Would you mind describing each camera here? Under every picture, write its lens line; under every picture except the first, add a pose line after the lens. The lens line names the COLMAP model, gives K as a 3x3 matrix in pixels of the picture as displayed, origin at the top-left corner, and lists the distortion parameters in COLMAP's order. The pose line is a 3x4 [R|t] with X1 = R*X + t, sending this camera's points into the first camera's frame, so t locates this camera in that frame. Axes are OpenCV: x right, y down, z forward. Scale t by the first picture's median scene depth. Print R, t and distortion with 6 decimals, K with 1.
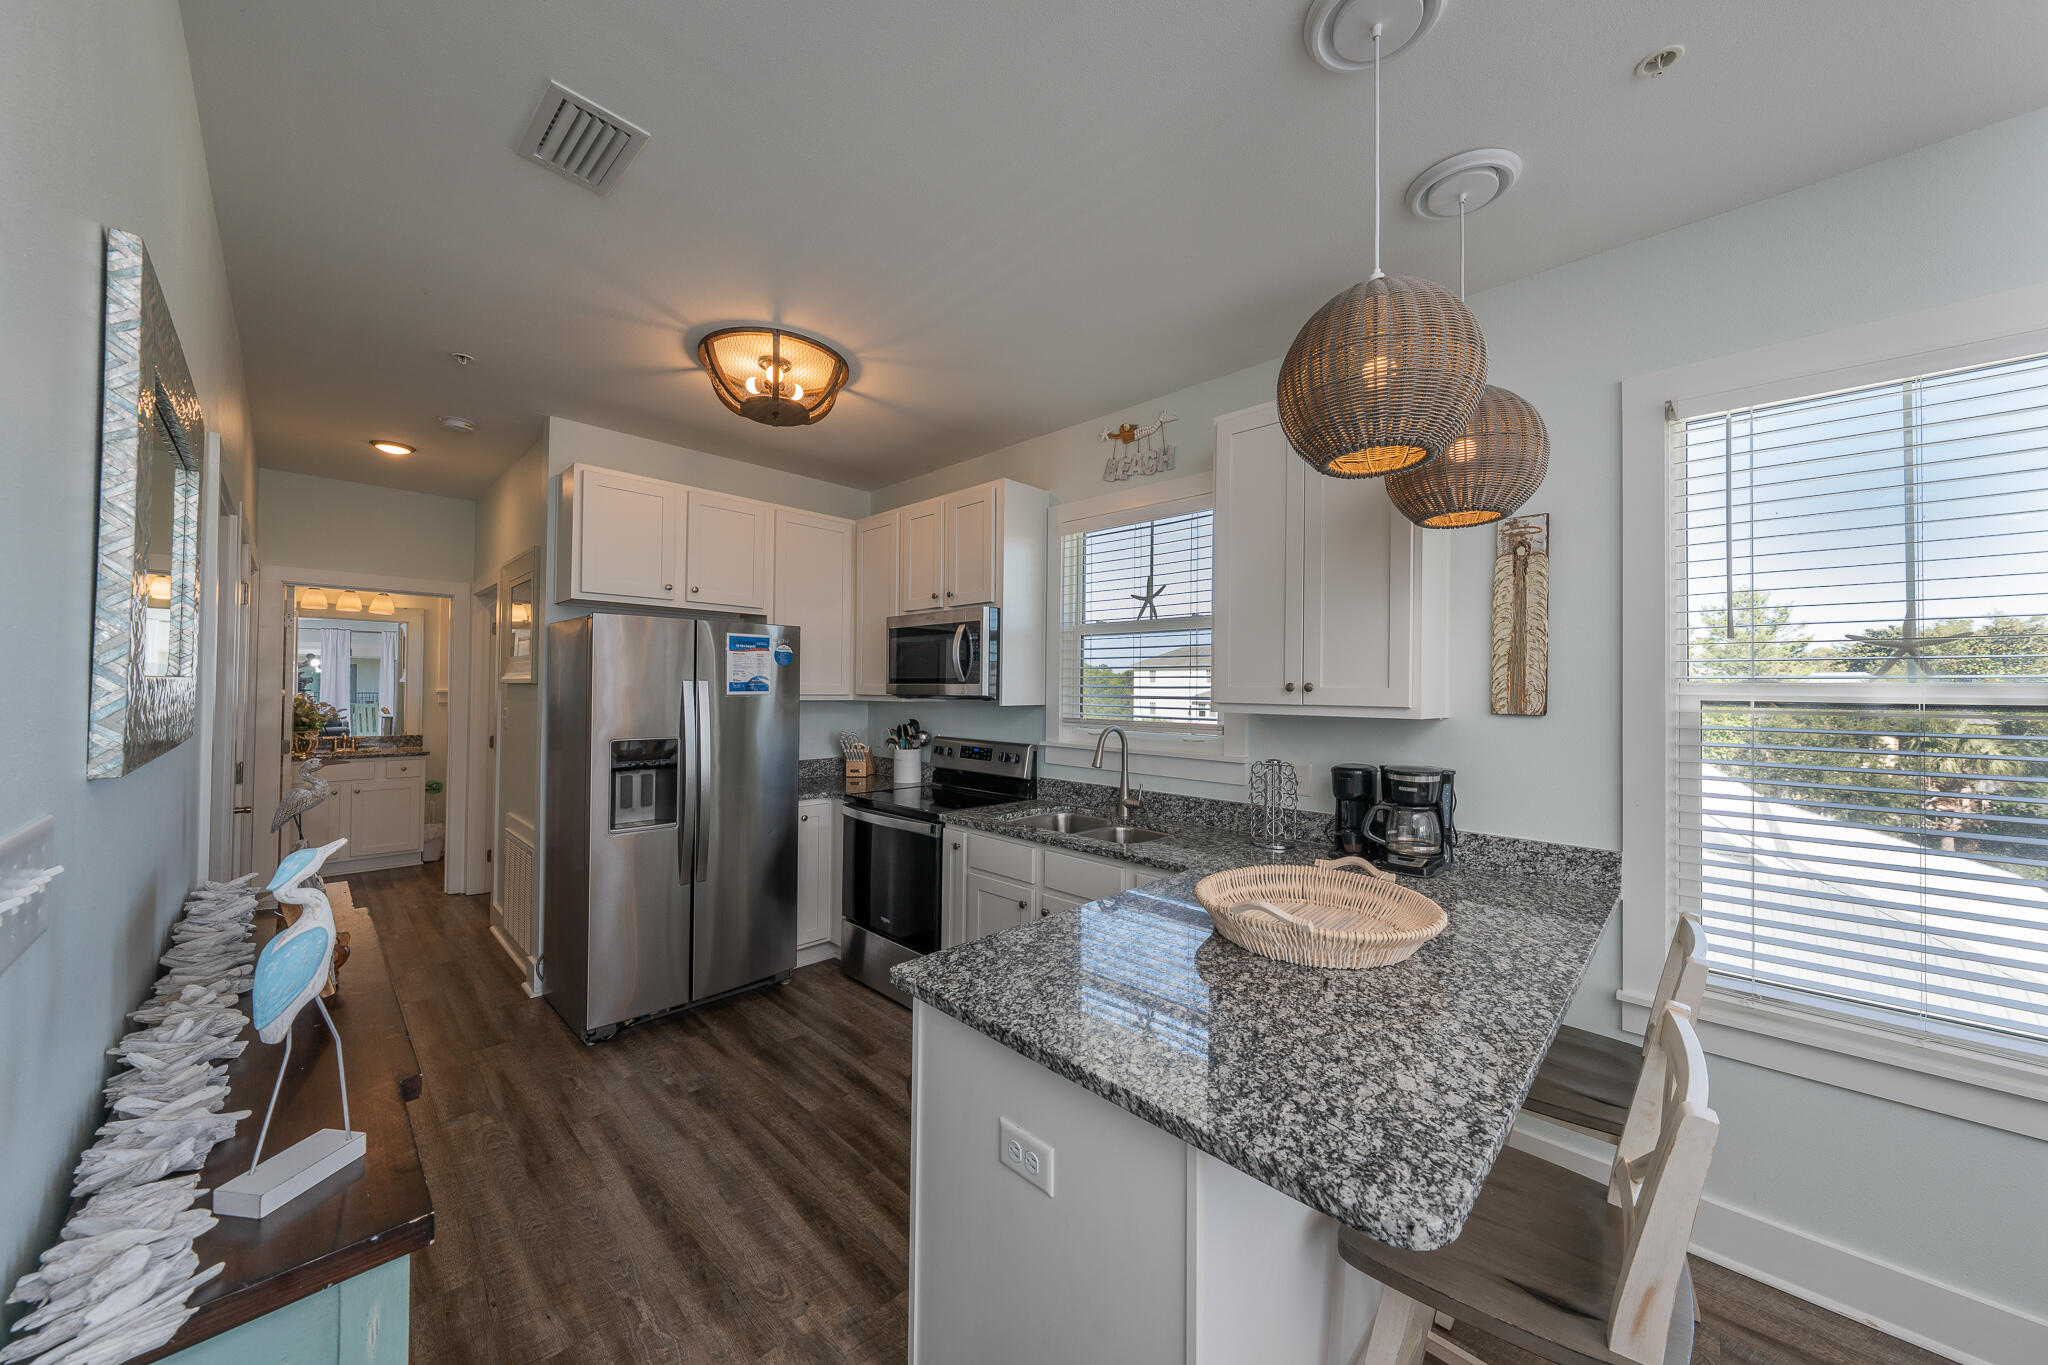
lens RADIAL K [[714.0, 0, 1024.1], [0, 714.0, 682.3], [0, 0, 1]] dist [0.000587, 0.000002]
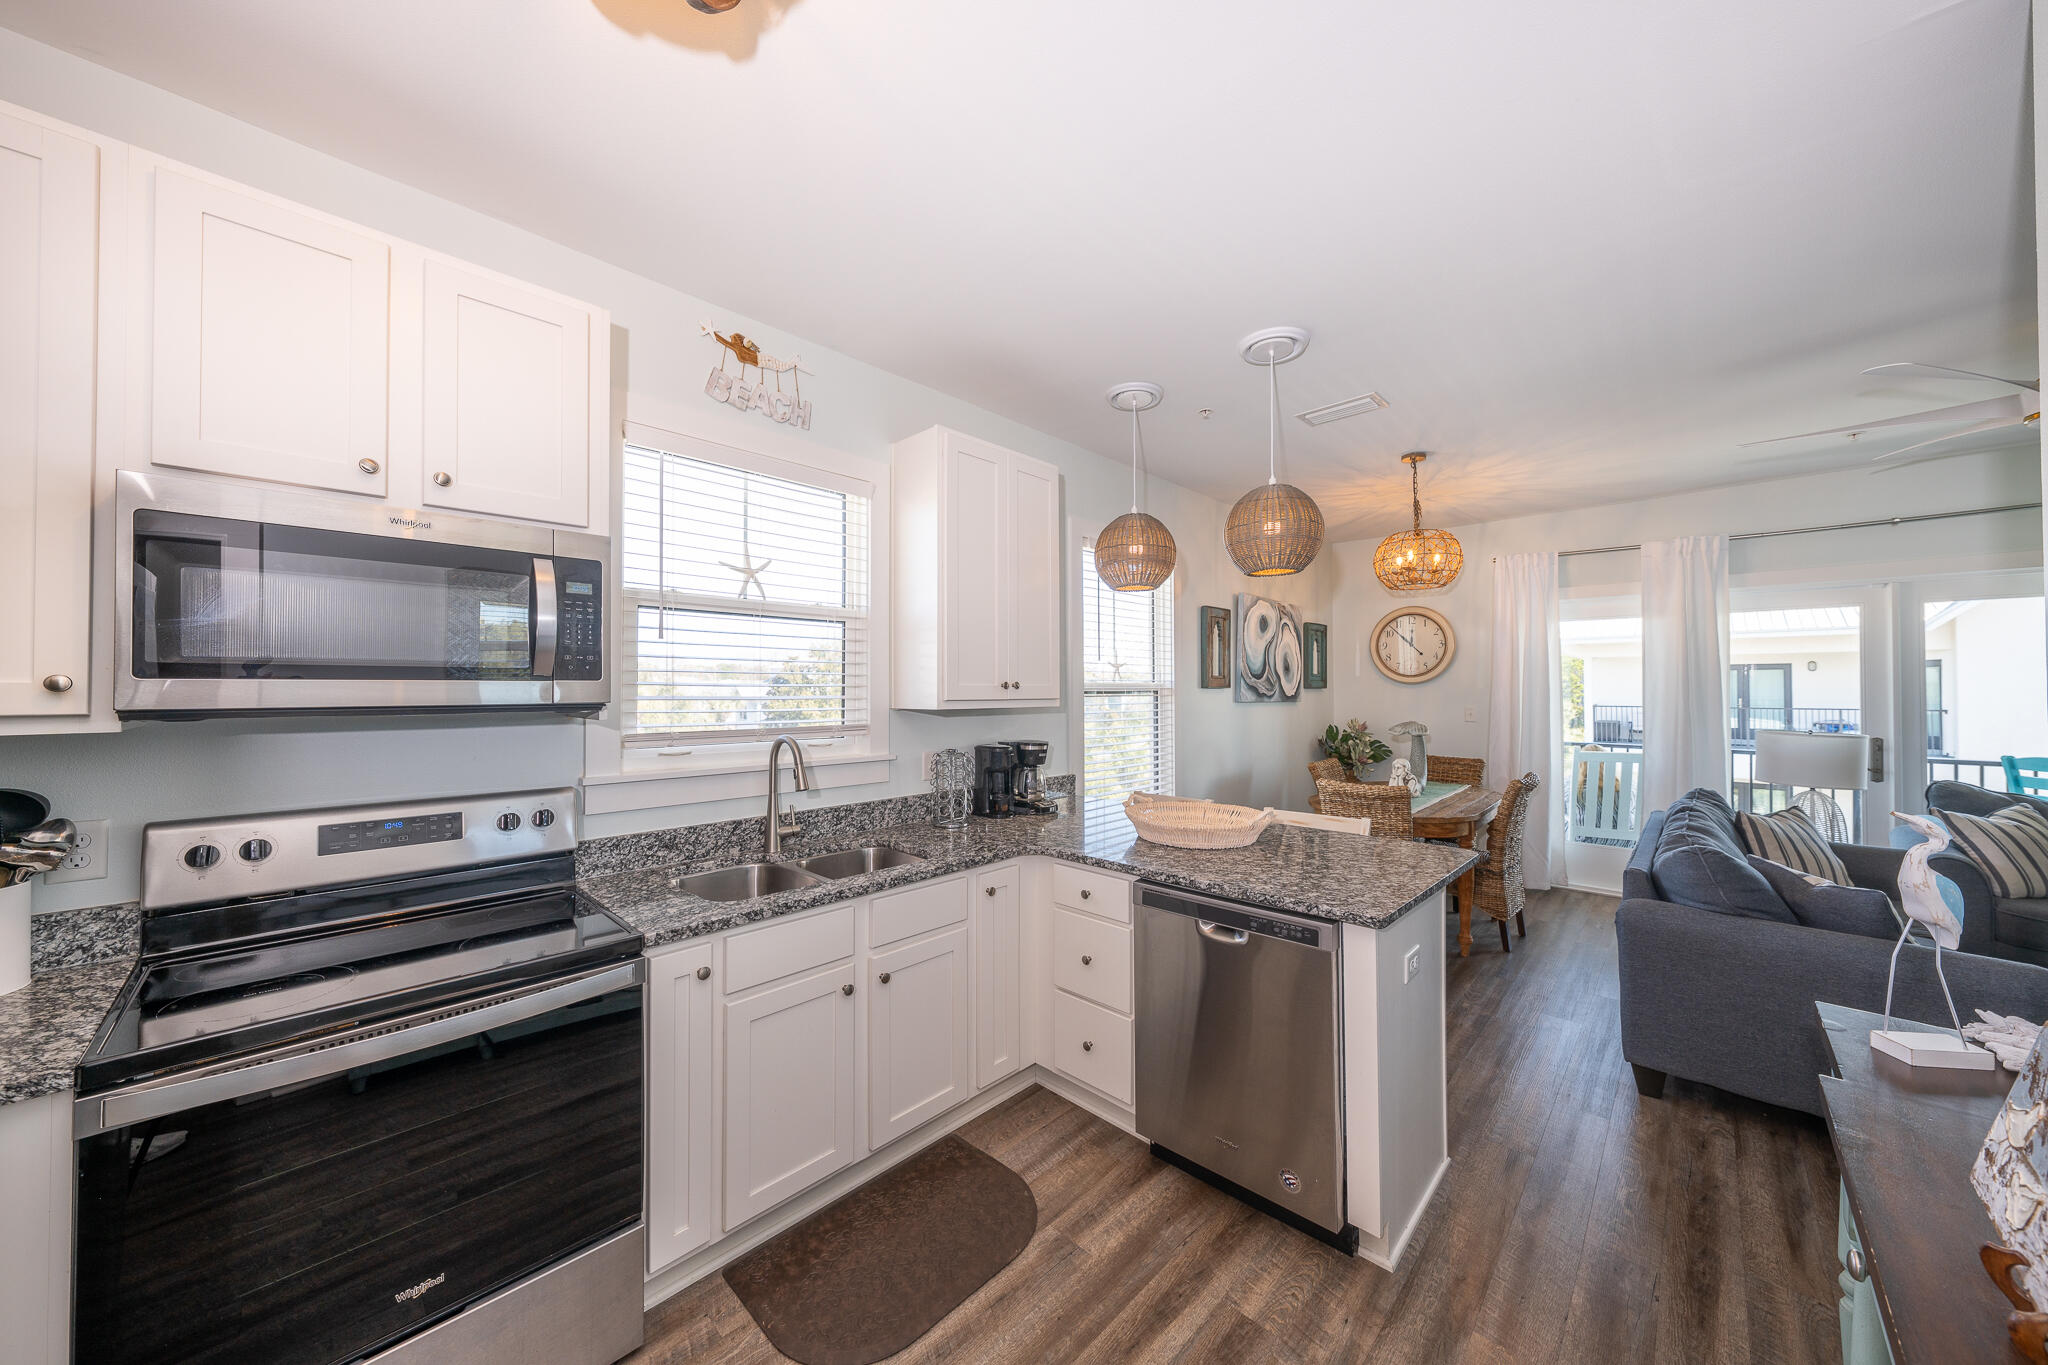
lens RADIAL K [[703.7, 0, 1022.6], [0, 703.7, 682.2], [0, 0, 1]] dist [-0.000053, -0.000003]
pose [[-0.011309, -0.000004, 0.999936, -0.626087], [-0.007993, 0.999968, -0.000086, 0.001428], [-0.999904, -0.007994, -0.011308, 0.737476]]
